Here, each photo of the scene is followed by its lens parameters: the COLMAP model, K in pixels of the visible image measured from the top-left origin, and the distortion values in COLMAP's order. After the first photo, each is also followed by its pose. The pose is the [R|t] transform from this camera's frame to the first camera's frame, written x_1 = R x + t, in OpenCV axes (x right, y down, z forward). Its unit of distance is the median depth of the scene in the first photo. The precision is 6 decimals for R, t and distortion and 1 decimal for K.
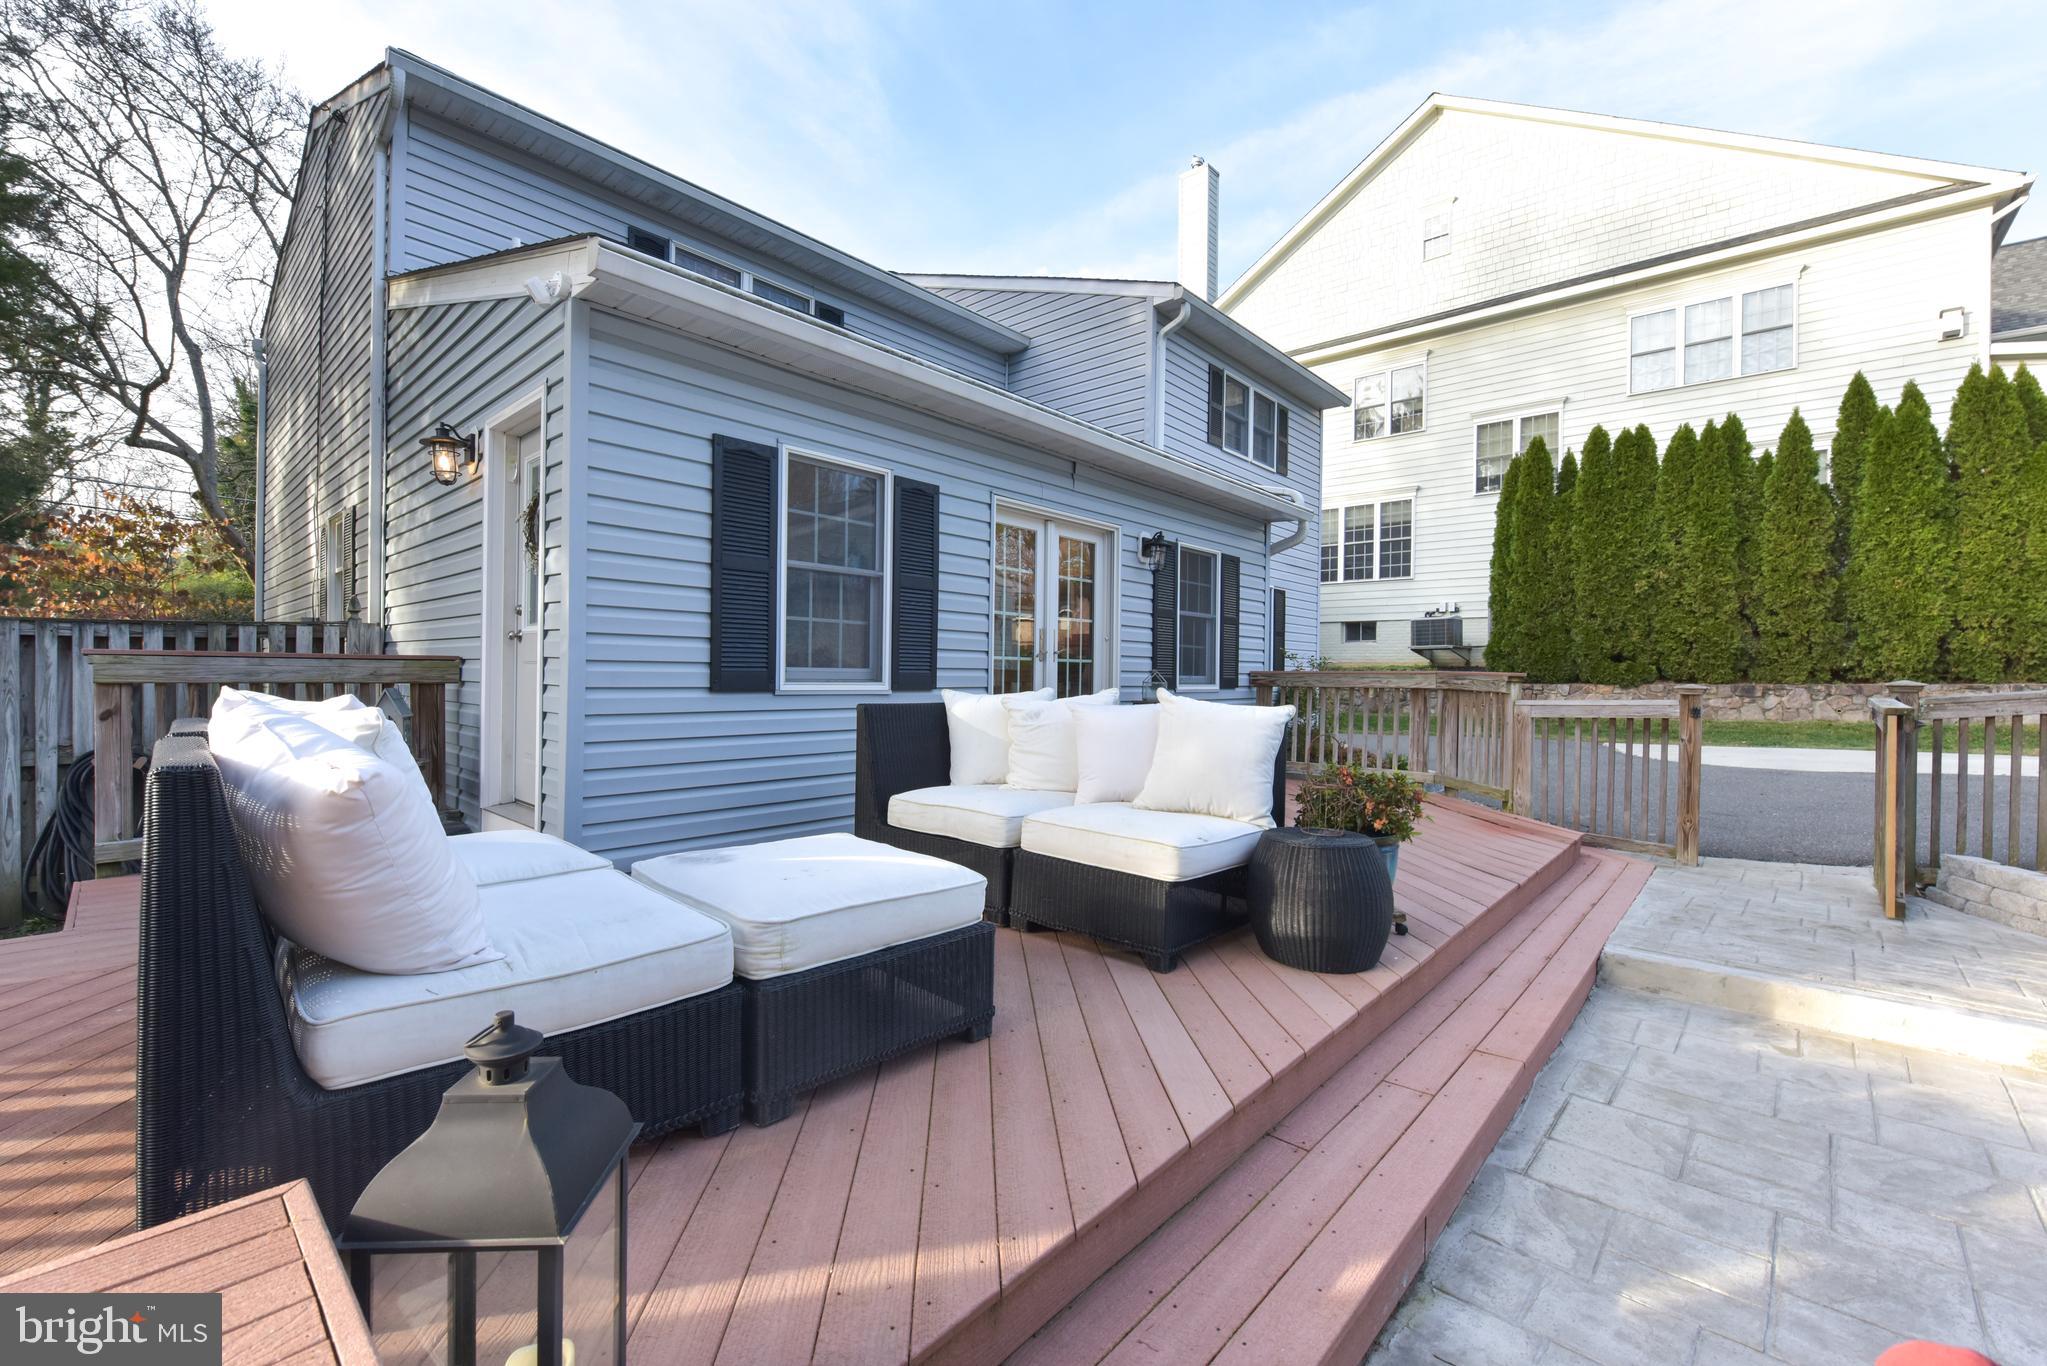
lens RADIAL K [[836.9, 0, 1018.2], [0, 836.9, 674.1], [0, 0, 1]] dist [-0.003777, -0.001181]
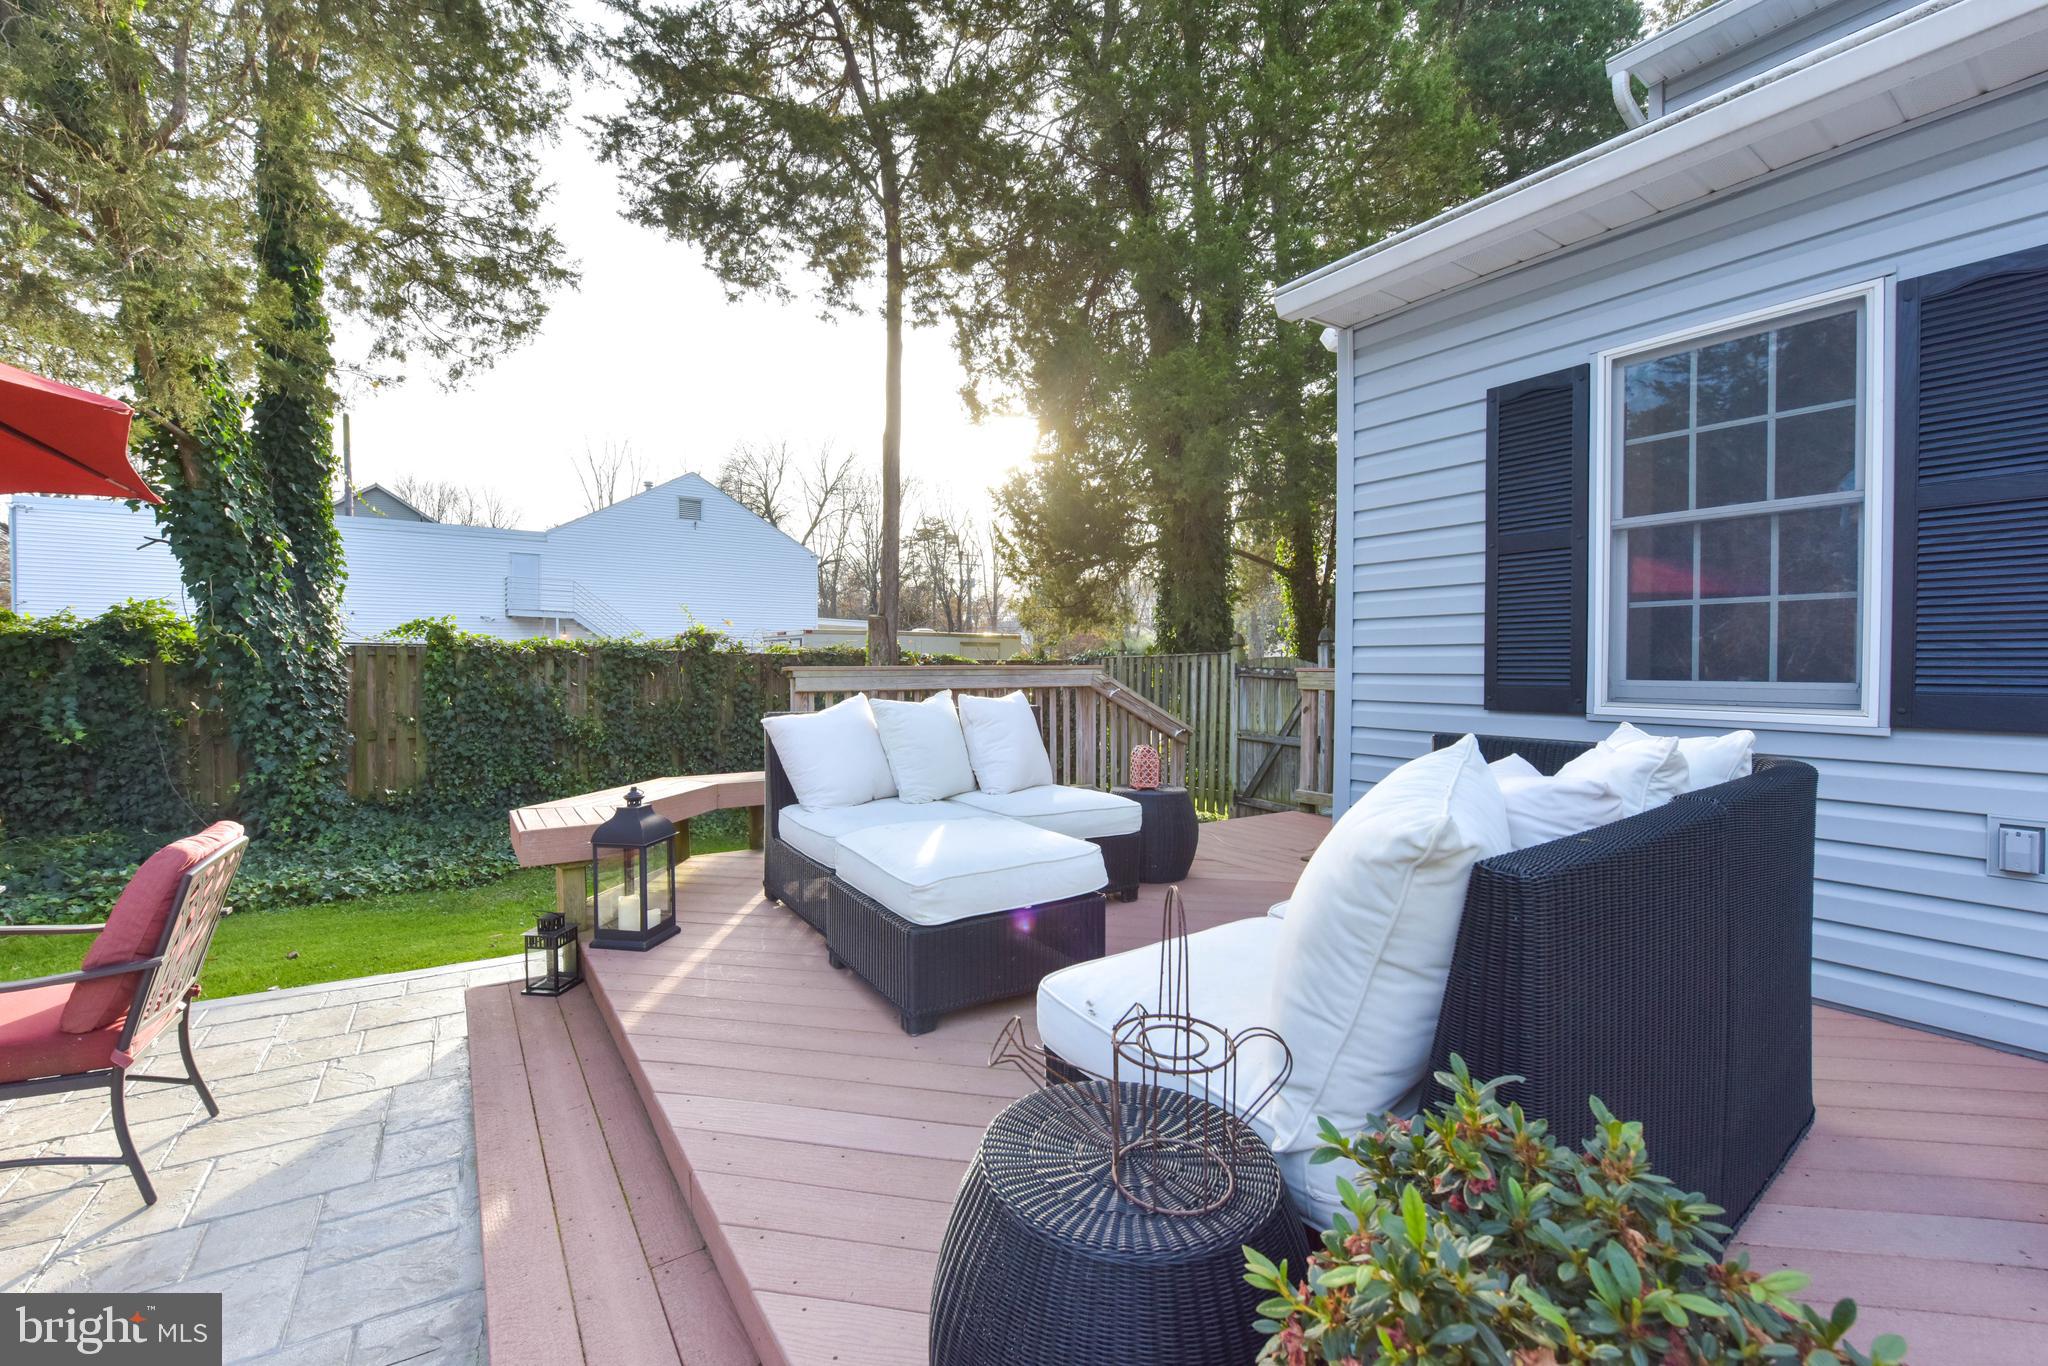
lens RADIAL K [[837.3, 0, 1023.5], [0, 837.3, 680.6], [0, 0, 1]] dist [-0.003777, -0.001181]
pose [[-0.218546, 0.002286, -0.975824, 0.434070], [-0.008908, 0.999951, 0.004338, -0.005815], [0.975786, 0.009641, -0.218515, 0.622286]]
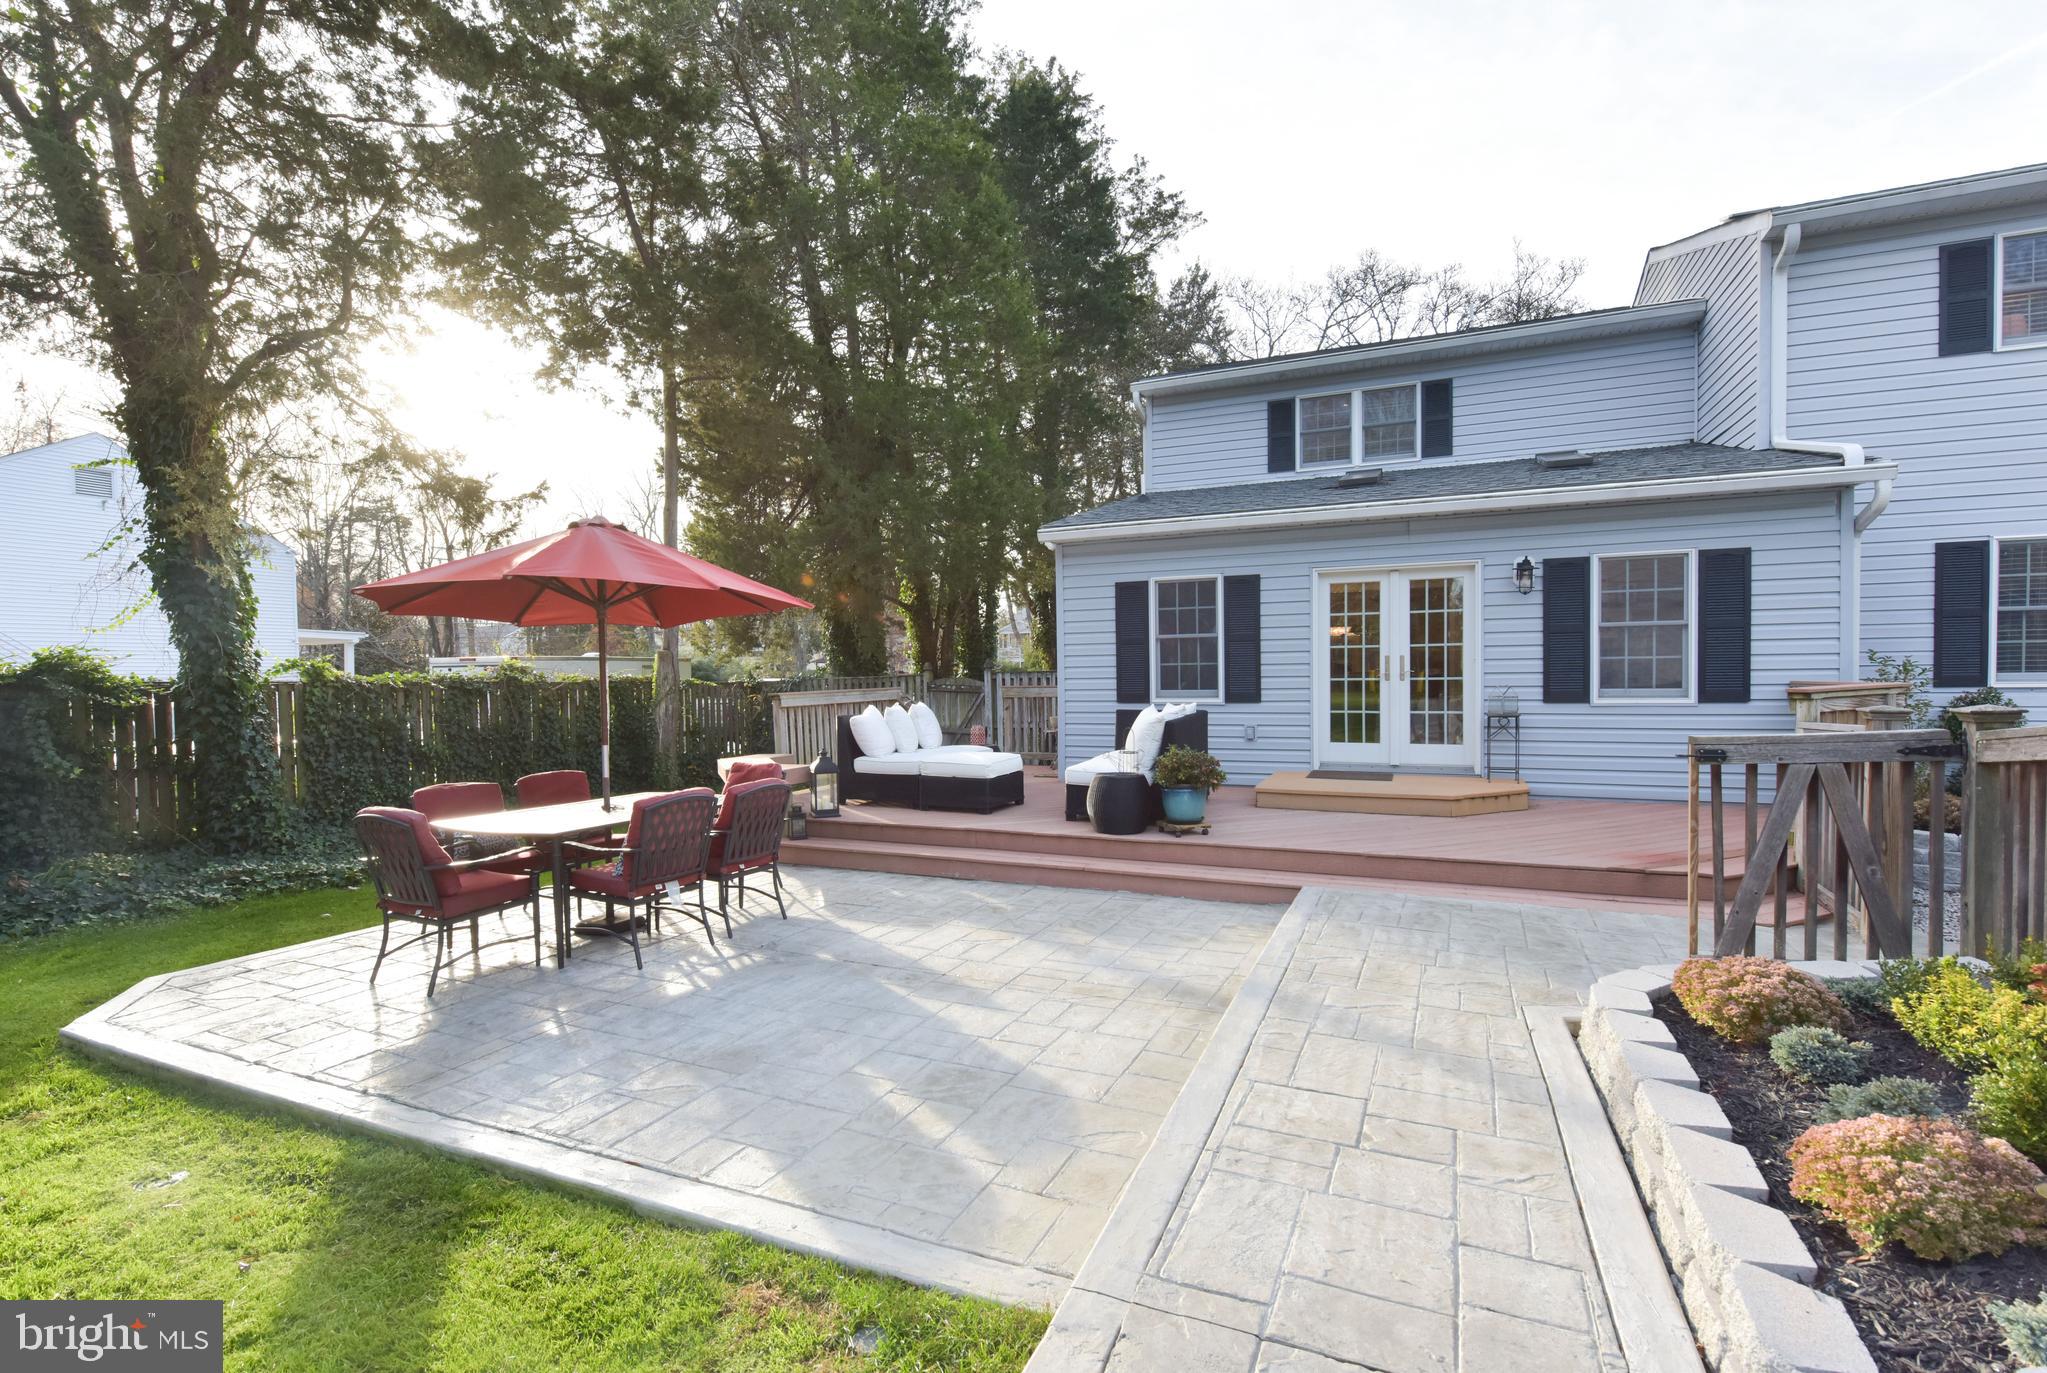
lens RADIAL K [[893.9, 0, 1036.3], [0, 893.9, 707.9], [0, 0, 1]] dist [-0.009275, 0.000549]
pose [[0.330799, 0.018035, -0.943529, 1.461489], [0.018072, 0.999513, 0.025441, -0.022479], [0.943528, -0.025467, 0.330312, 0.033707]]
